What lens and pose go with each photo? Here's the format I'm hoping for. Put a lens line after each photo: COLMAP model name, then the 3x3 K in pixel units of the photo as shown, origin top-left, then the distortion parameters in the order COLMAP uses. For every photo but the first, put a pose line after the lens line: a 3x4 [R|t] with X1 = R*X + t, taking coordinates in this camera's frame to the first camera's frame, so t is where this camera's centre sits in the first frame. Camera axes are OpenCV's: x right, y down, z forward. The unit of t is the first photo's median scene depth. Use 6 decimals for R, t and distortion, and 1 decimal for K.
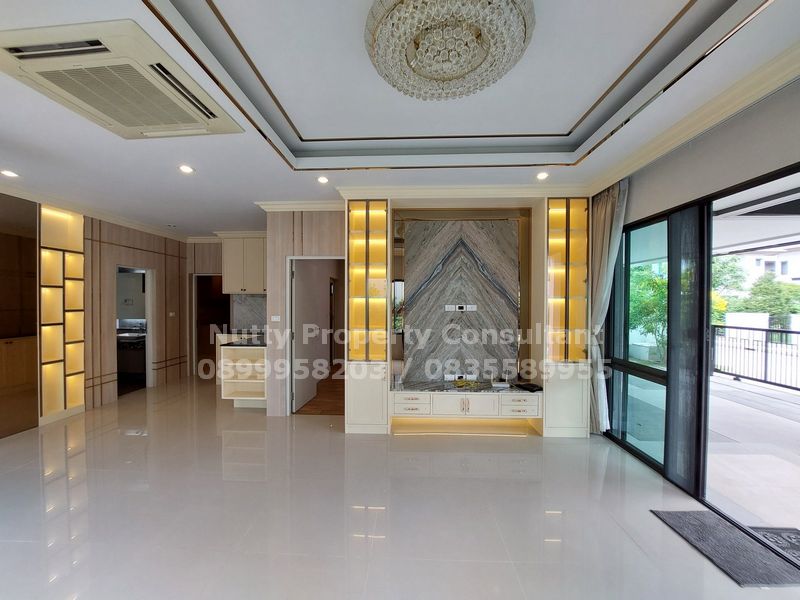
lens RADIAL K [[321.2, 0, 396.5], [0, 321.2, 305.3], [0, 0, 1]] dist [-0.015286, -0.000366]
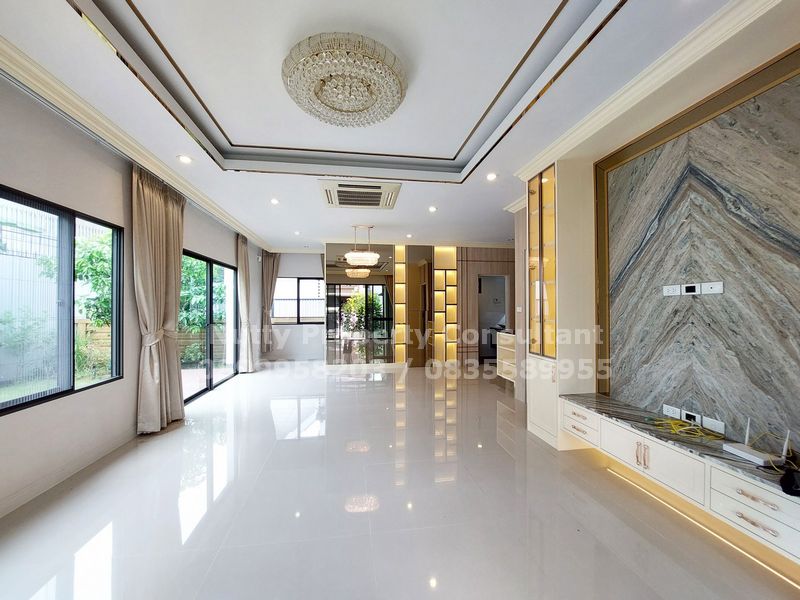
lens RADIAL K [[322.6, 0, 396.7], [0, 322.6, 304.1], [0, 0, 1]] dist [-0.019491, 0.000719]
pose [[0.193157, -0.012976, -0.981082, 0.635499], [-0.002781, 0.999901, -0.013773, 0.042024], [0.981164, 0.005388, 0.193102, 0.405320]]
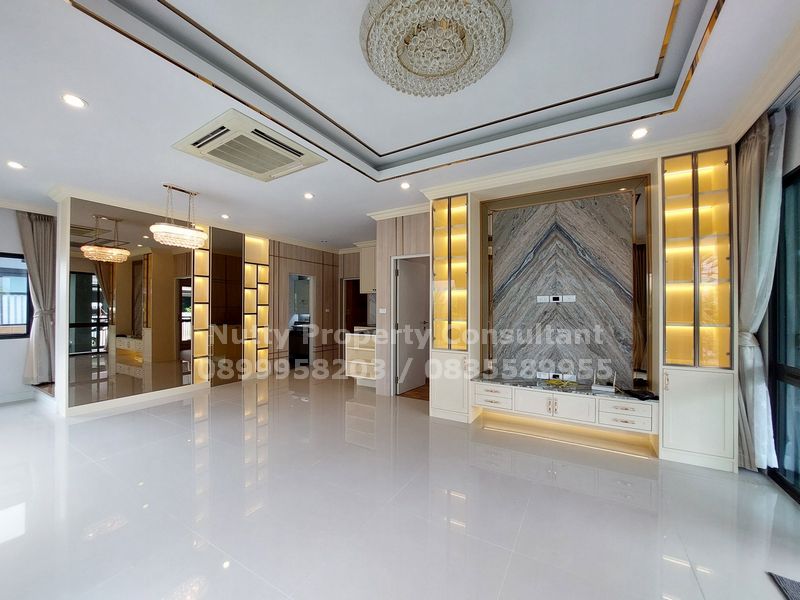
lens RADIAL K [[321.2, 0, 396.5], [0, 321.2, 305.3], [0, 0, 1]] dist [-0.015286, -0.000366]
pose [[0.879514, -0.004952, -0.475846, 0.235081], [-0.003107, 0.999865, -0.016147, 0.041834], [0.475862, 0.015680, 0.879380, -0.004829]]
